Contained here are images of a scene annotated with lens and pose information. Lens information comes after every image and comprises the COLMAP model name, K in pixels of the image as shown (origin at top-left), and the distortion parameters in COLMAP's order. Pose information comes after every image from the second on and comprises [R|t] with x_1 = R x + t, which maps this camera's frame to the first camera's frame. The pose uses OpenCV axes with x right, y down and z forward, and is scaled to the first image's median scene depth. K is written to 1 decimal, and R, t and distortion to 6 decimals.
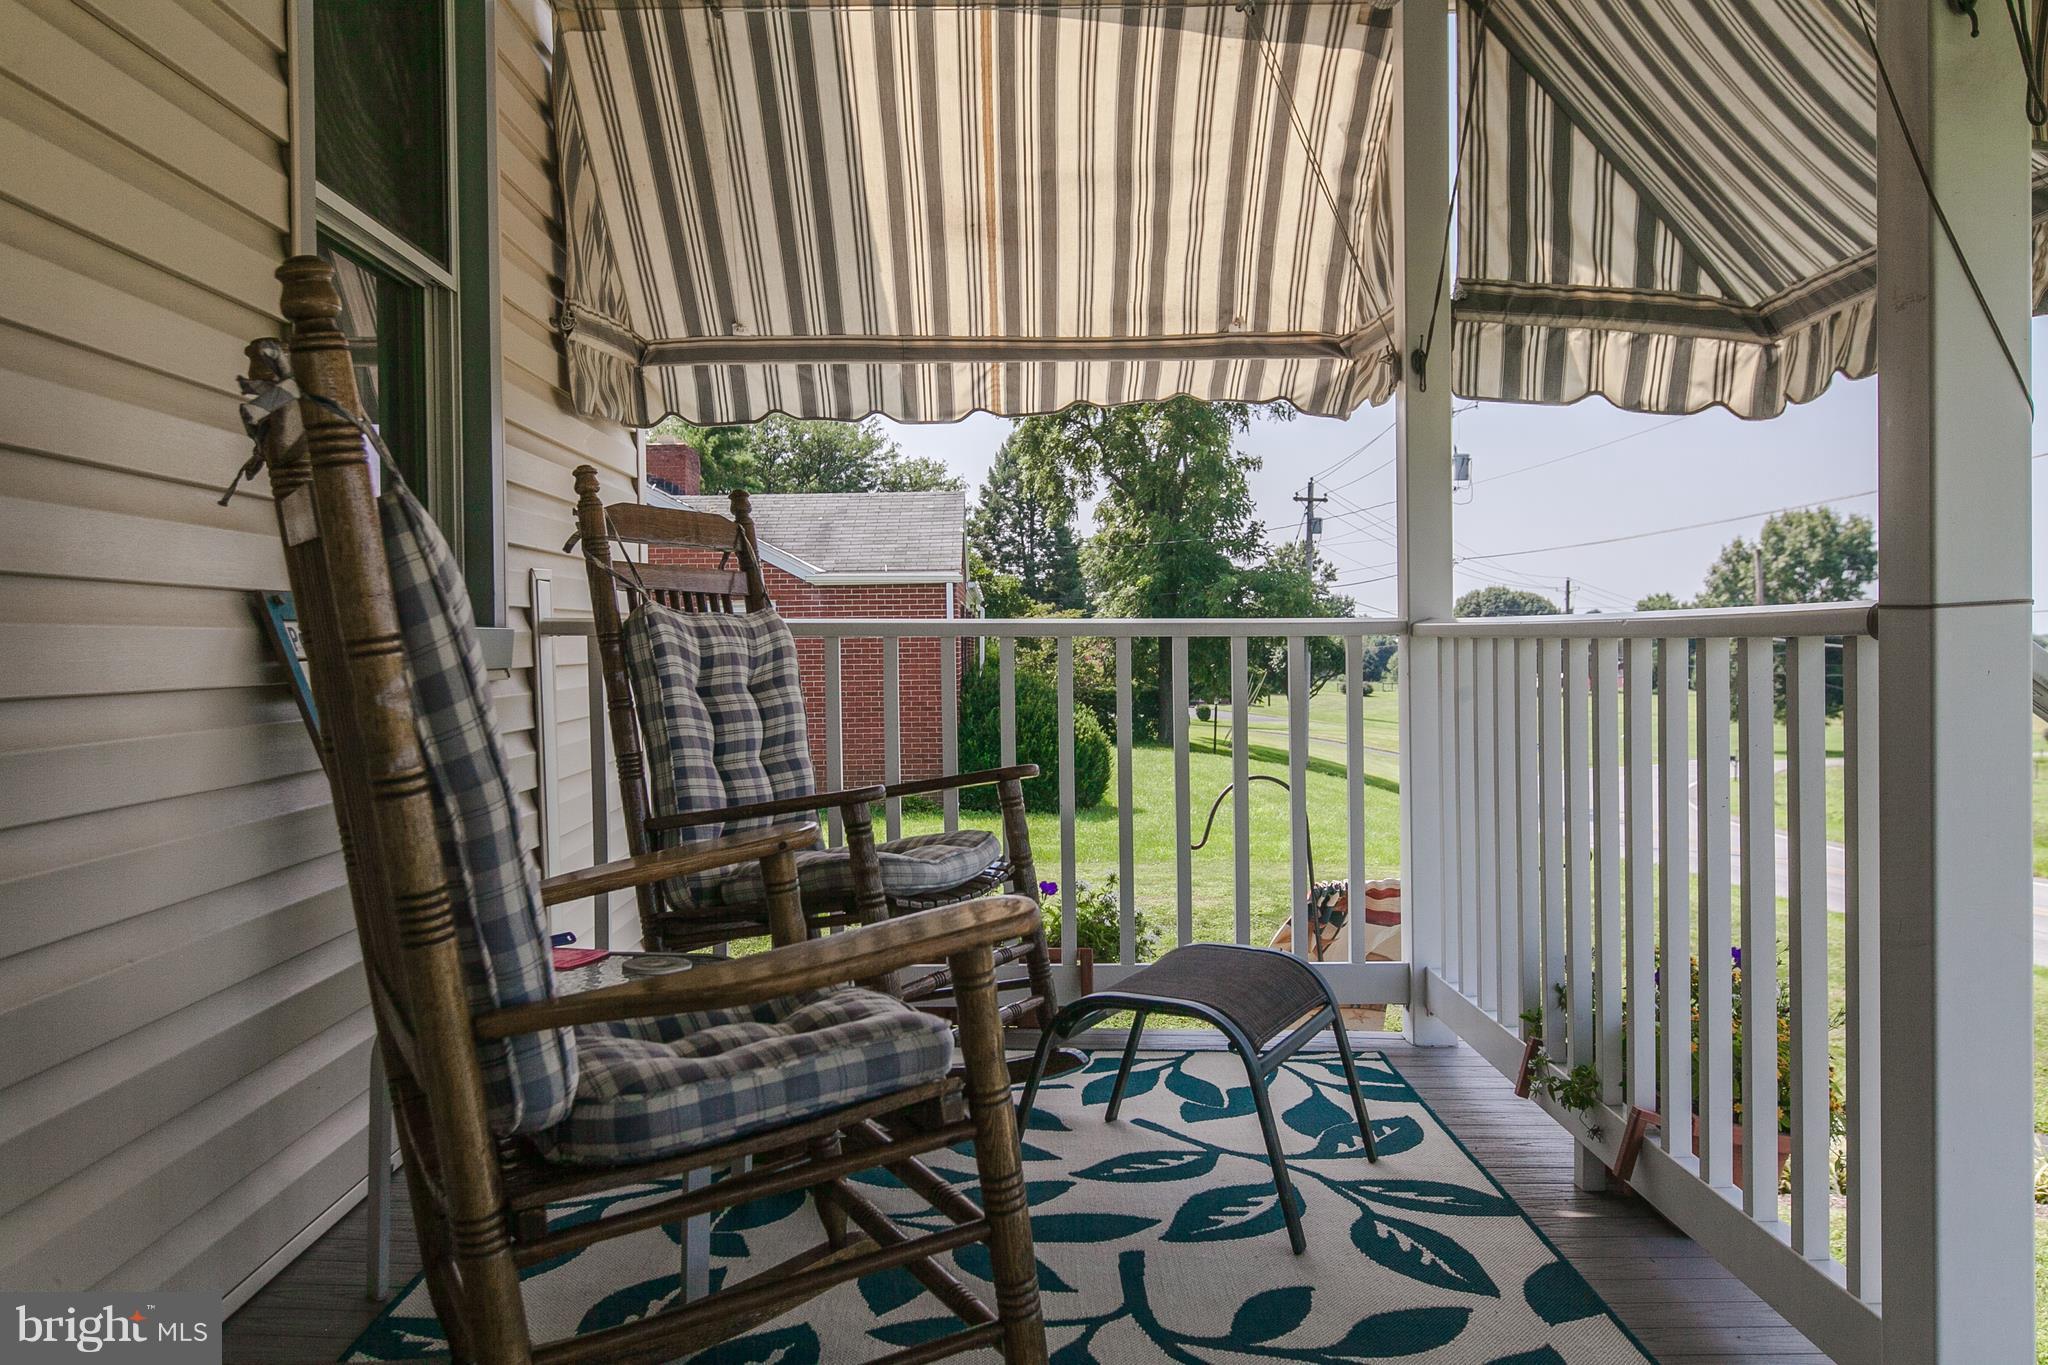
lens RADIAL K [[1630.8, 0, 1024.0], [0, 1630.8, 682.5], [0, 0, 1]] dist [0.011784, -0.000108]
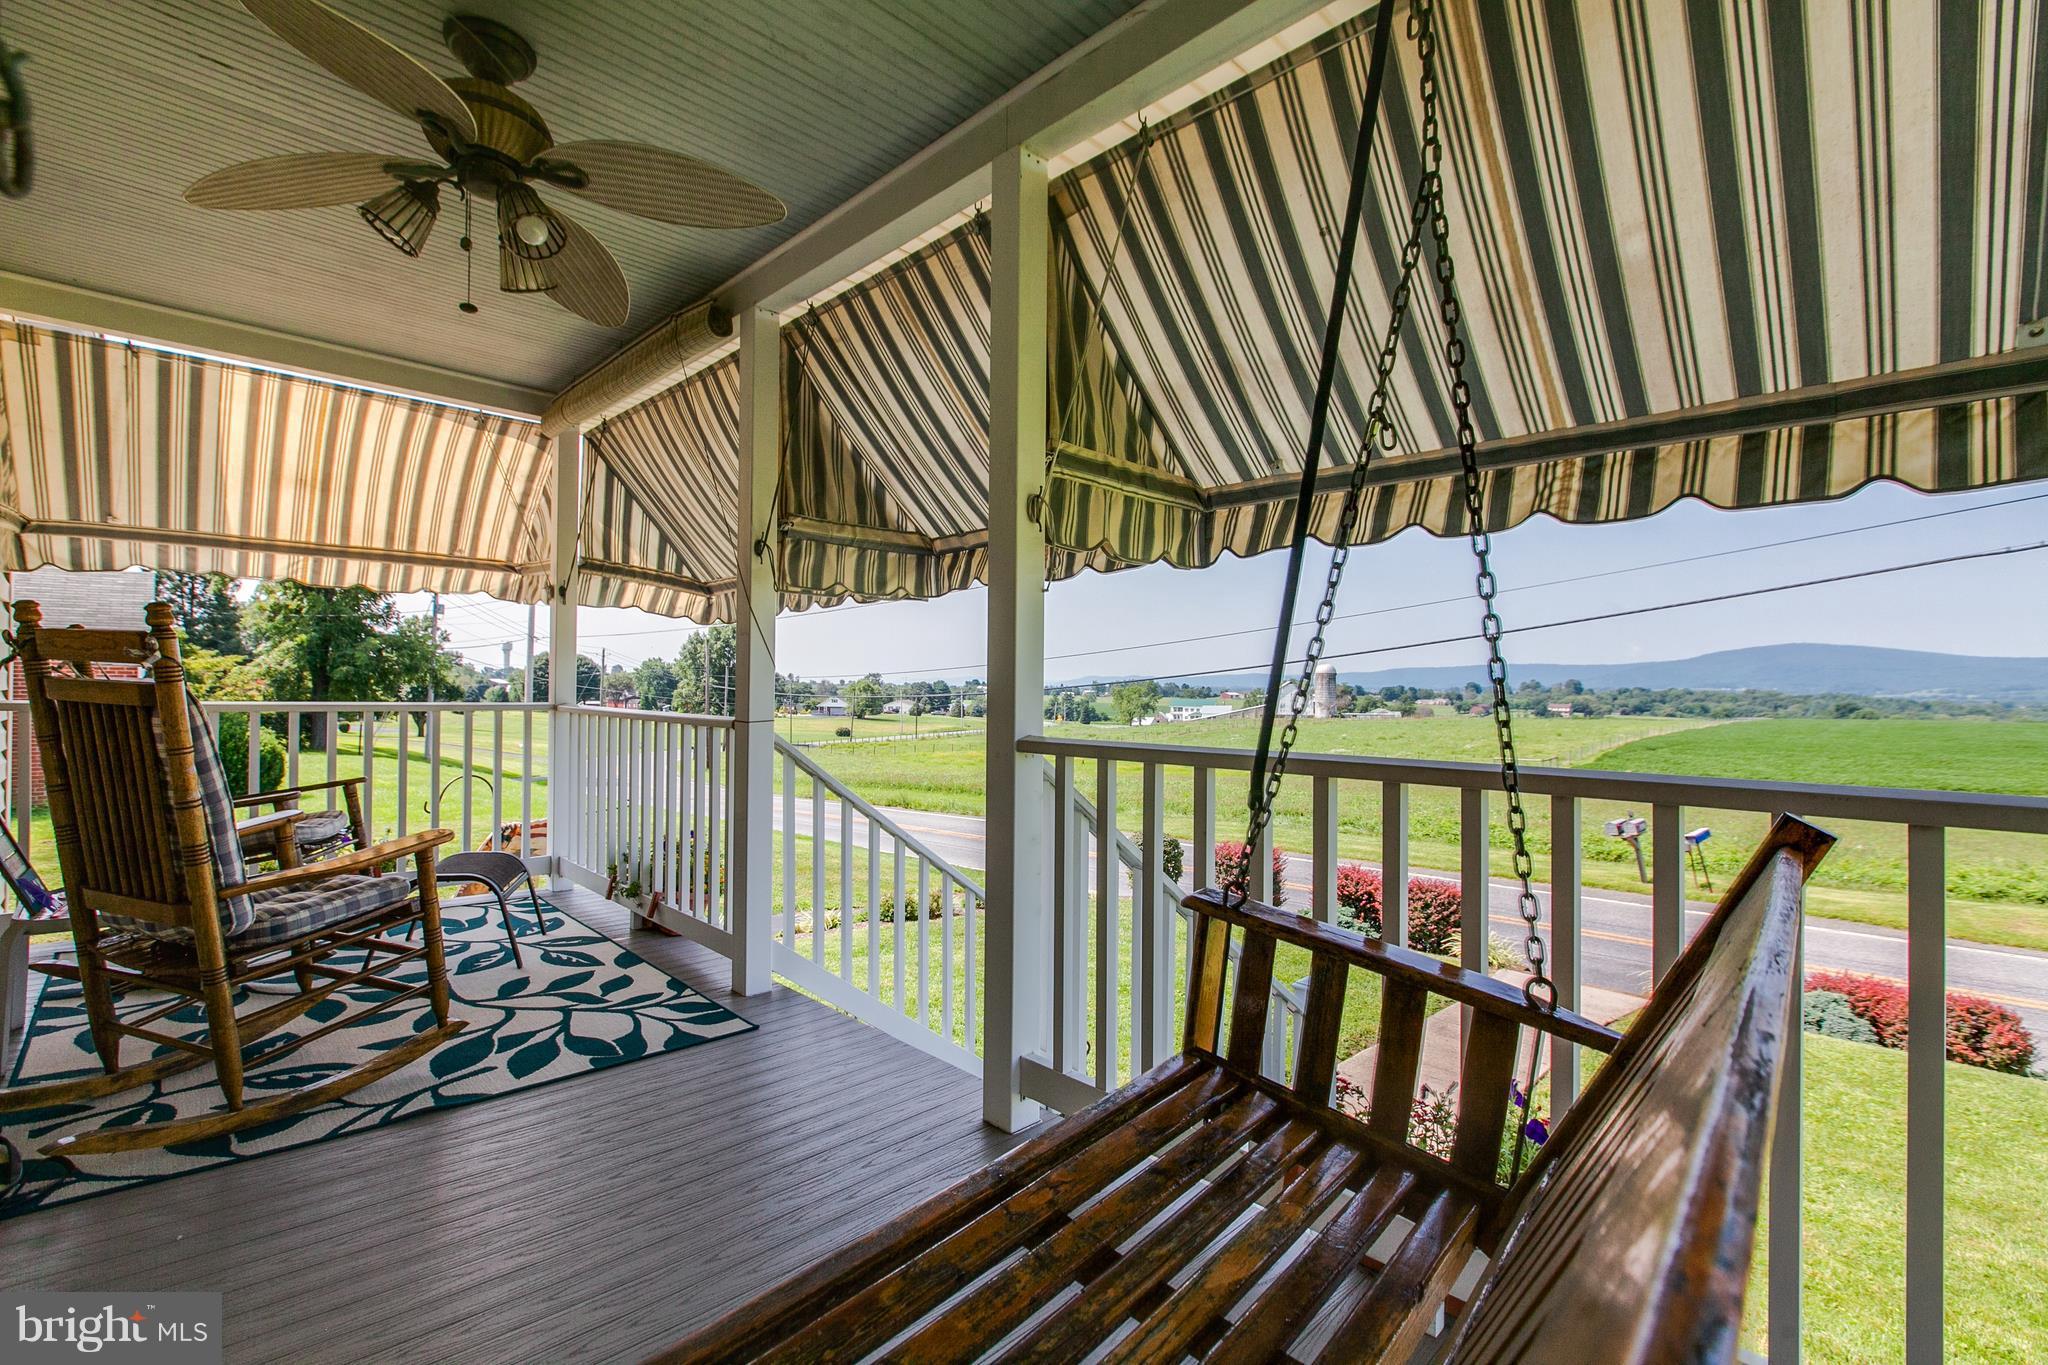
lens RADIAL K [[891.5, 0, 1017.8], [0, 891.5, 669.8], [0, 0, 1]] dist [0.001966, 0.000293]
pose [[0.726064, 0.032543, 0.686856, -0.153382], [-0.003991, 0.999062, -0.043116, -0.034861], [-0.687615, 0.028564, 0.725513, -0.352395]]
